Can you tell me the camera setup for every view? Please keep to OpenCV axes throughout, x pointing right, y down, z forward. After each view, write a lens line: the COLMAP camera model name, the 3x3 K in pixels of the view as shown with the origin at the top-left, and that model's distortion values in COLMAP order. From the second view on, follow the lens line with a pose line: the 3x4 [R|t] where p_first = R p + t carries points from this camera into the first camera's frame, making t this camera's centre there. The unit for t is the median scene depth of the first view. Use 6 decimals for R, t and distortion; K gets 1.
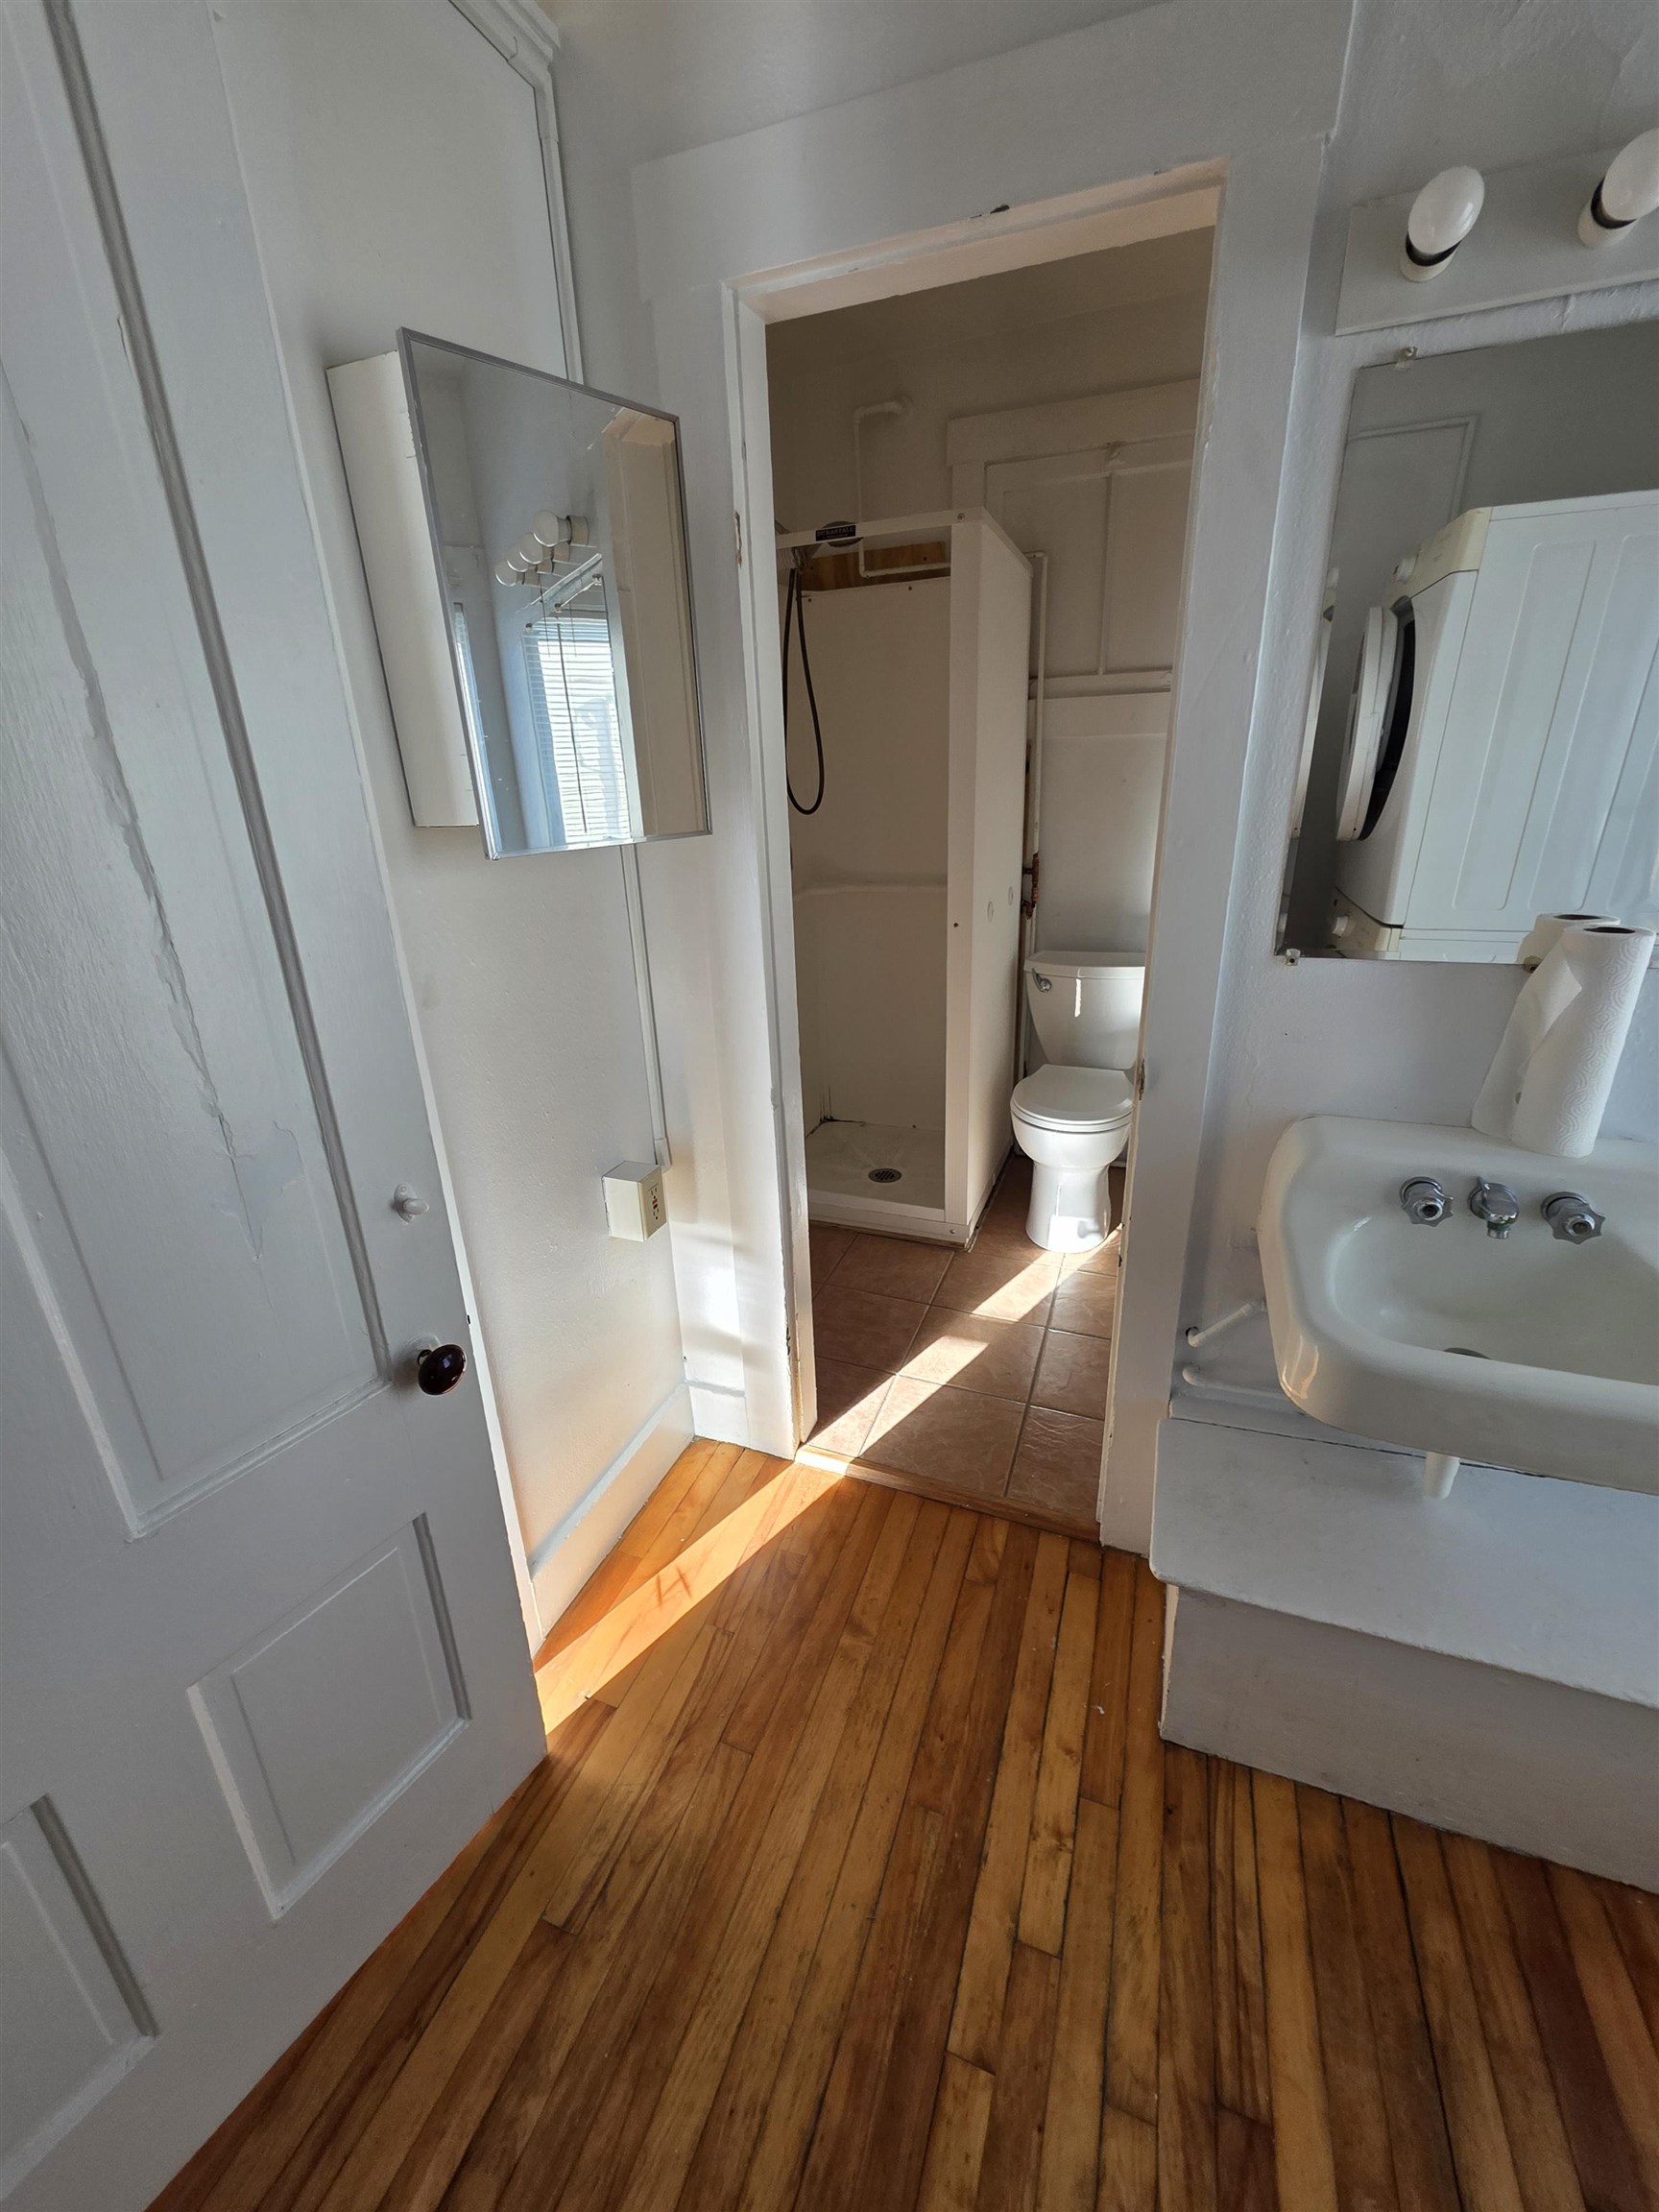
lens RADIAL K [[883.8, 0, 827.7], [0, 883.8, 1094.7], [0, 0, 1]] dist [0.004880, -0.001025]
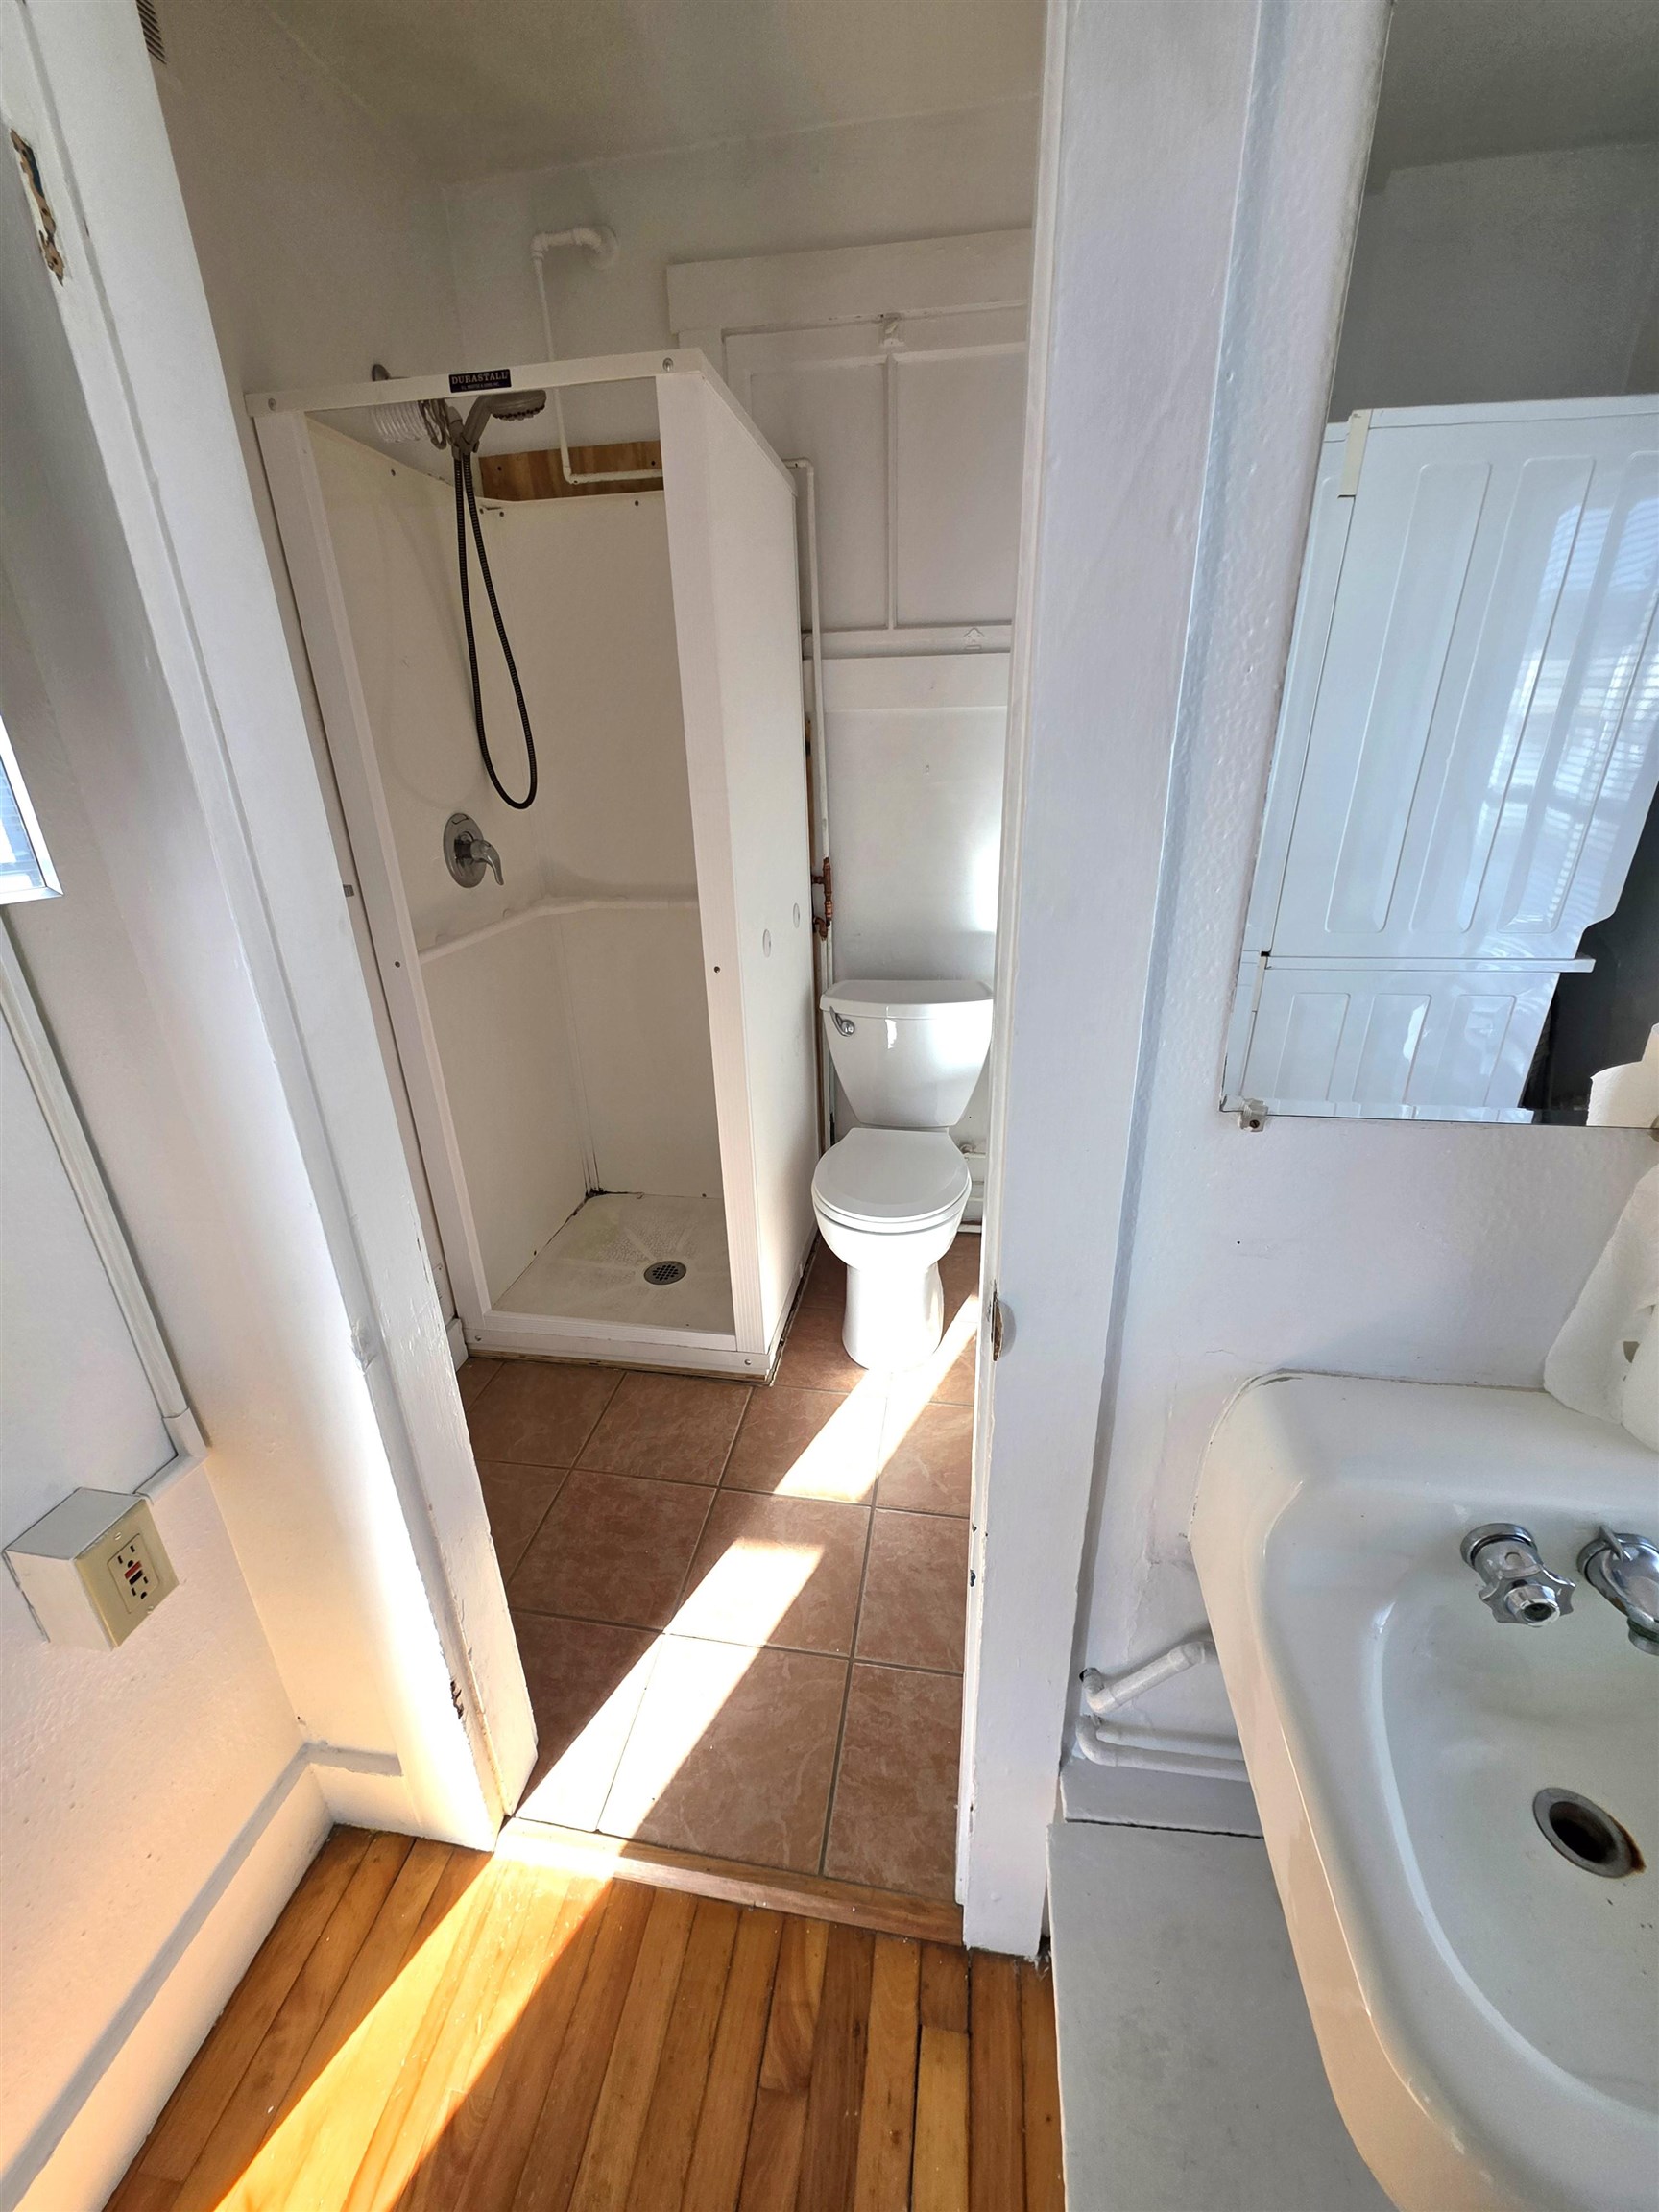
lens RADIAL K [[876.0, 0, 834.9], [0, 876.0, 1097.7], [0, 0, 1]] dist [0.003110, -0.000084]
pose [[0.977937, -0.068223, 0.197447, 0.084183], [0.062613, 0.997441, 0.034525, -0.098318], [-0.199297, -0.021400, 0.979705, 0.258473]]
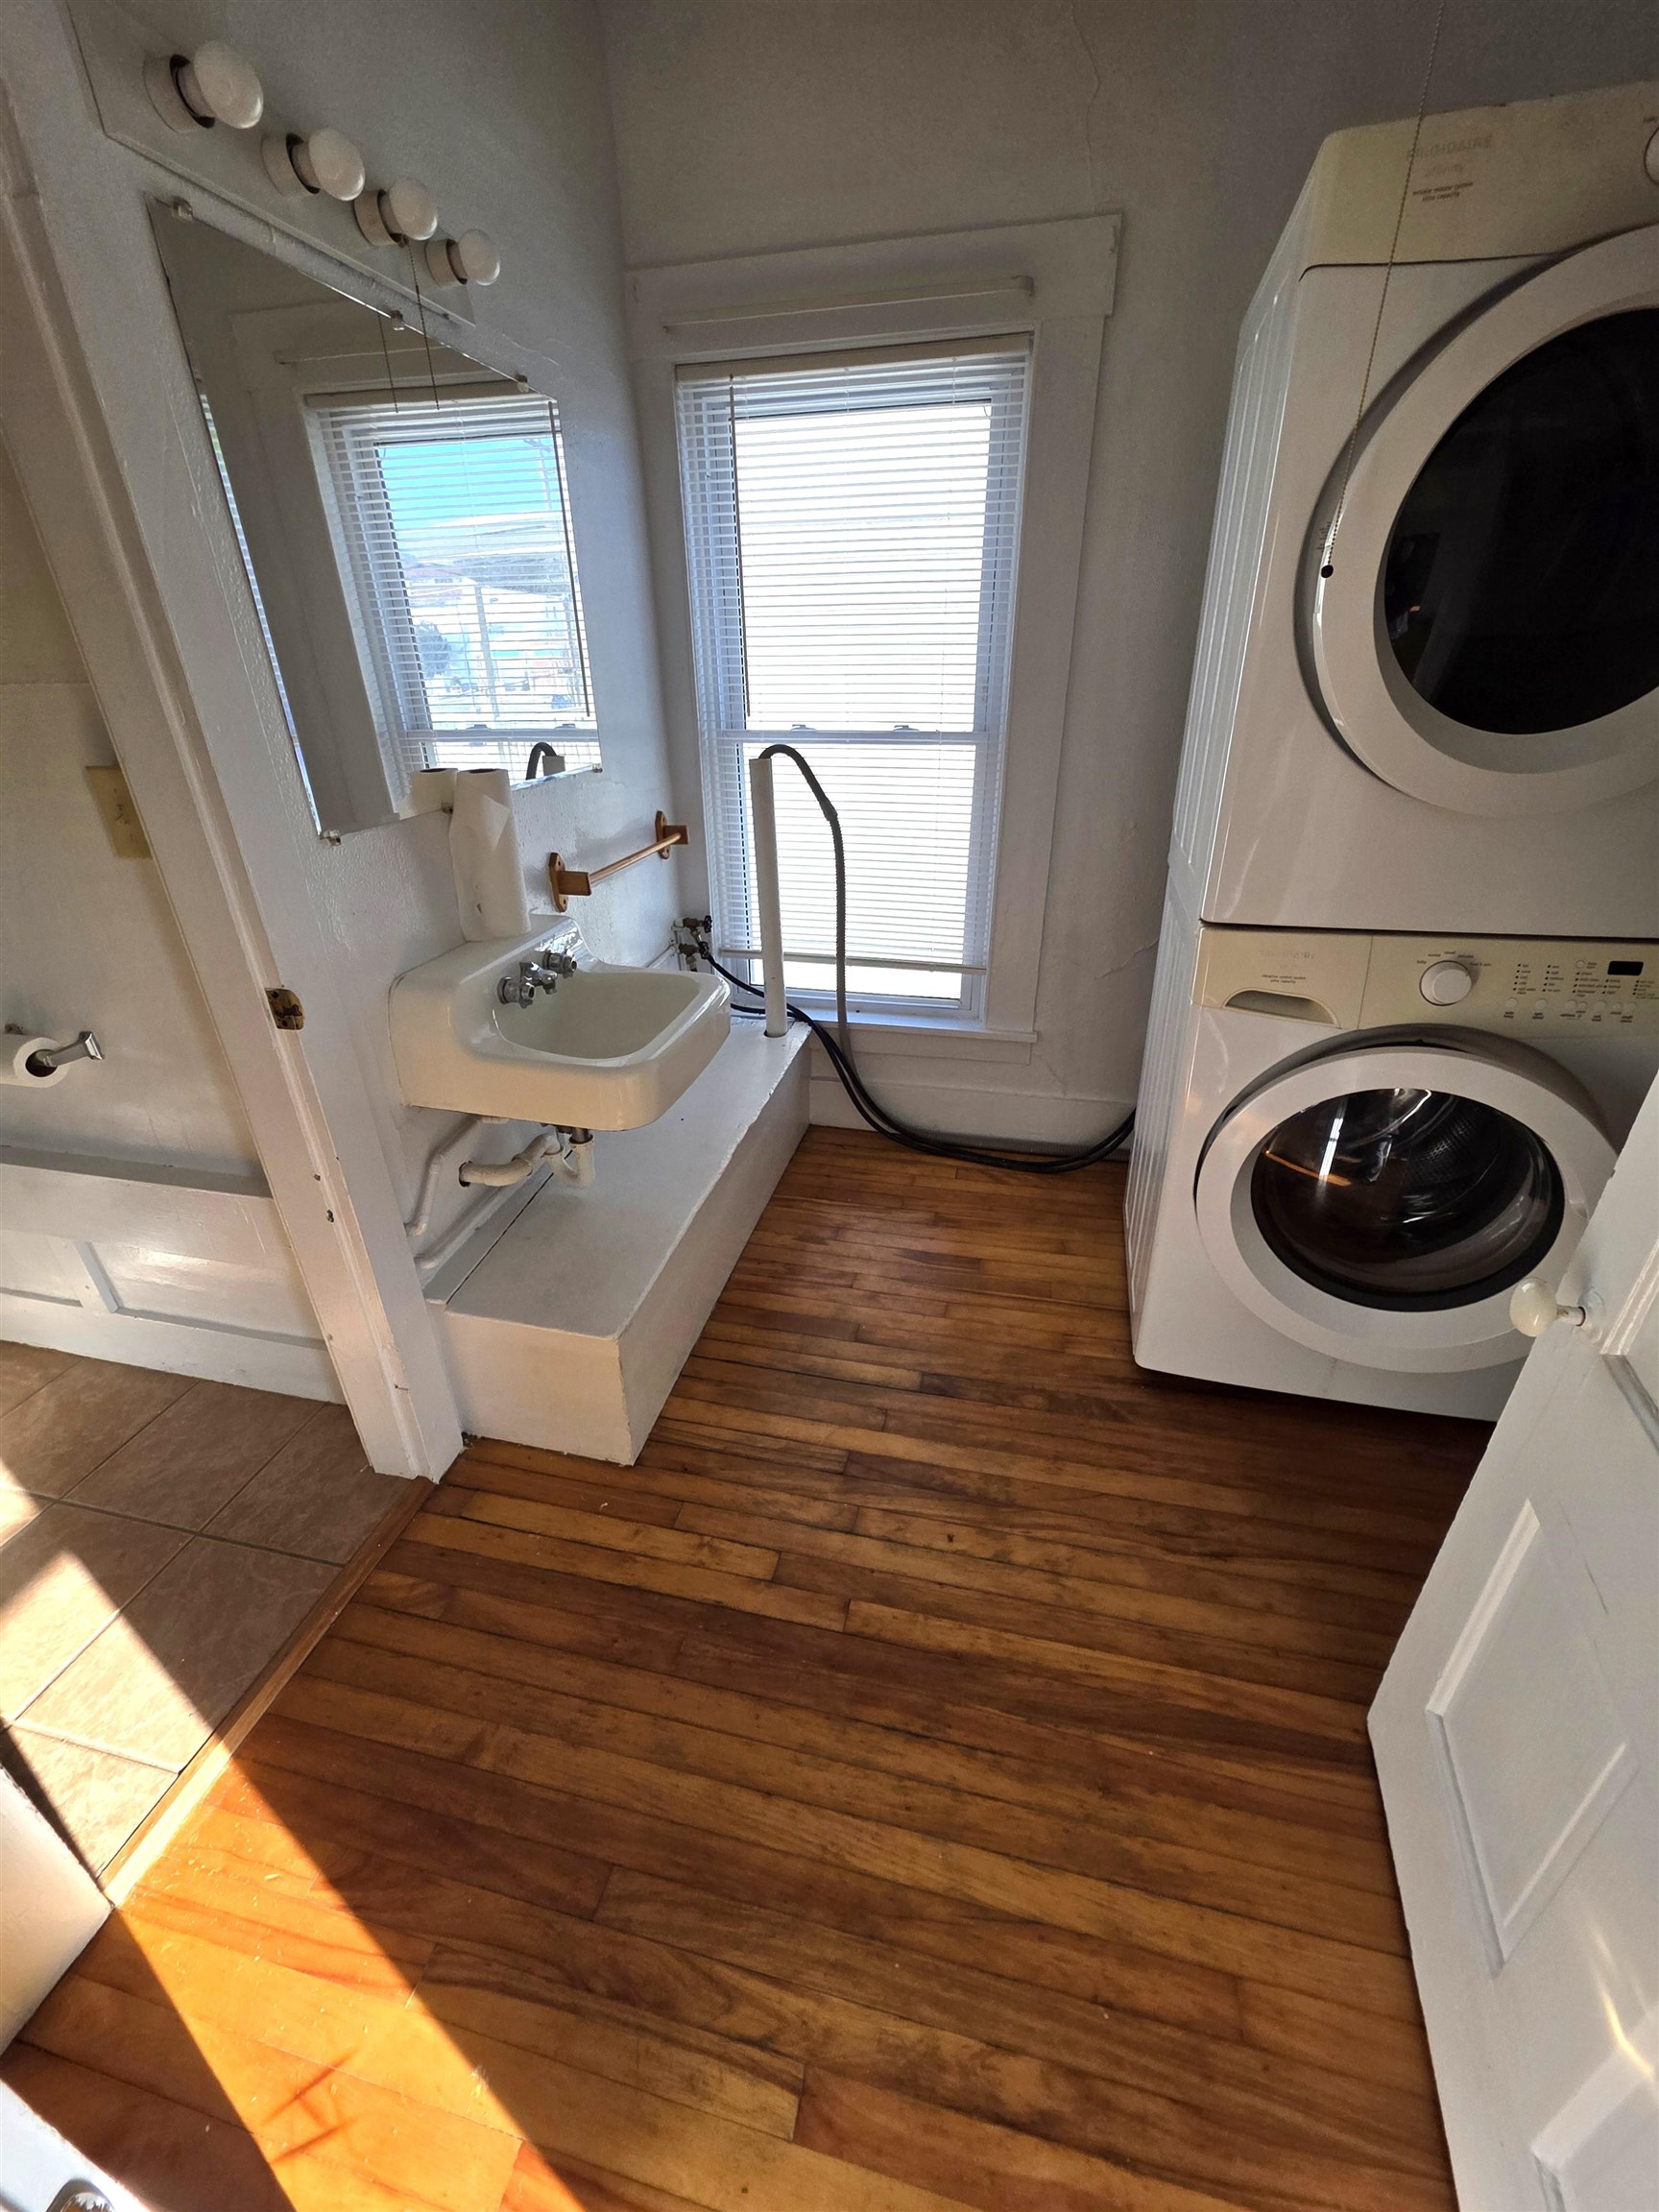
lens RADIAL K [[883.8, 0, 827.7], [0, 883.8, 1094.7], [0, 0, 1]] dist [0.004880, -0.001025]
pose [[-0.136699, -0.415031, 0.899479, -0.293865], [0.358452, 0.825750, 0.435487, -0.074711], [-0.923486, 0.381951, 0.035889, 0.267225]]
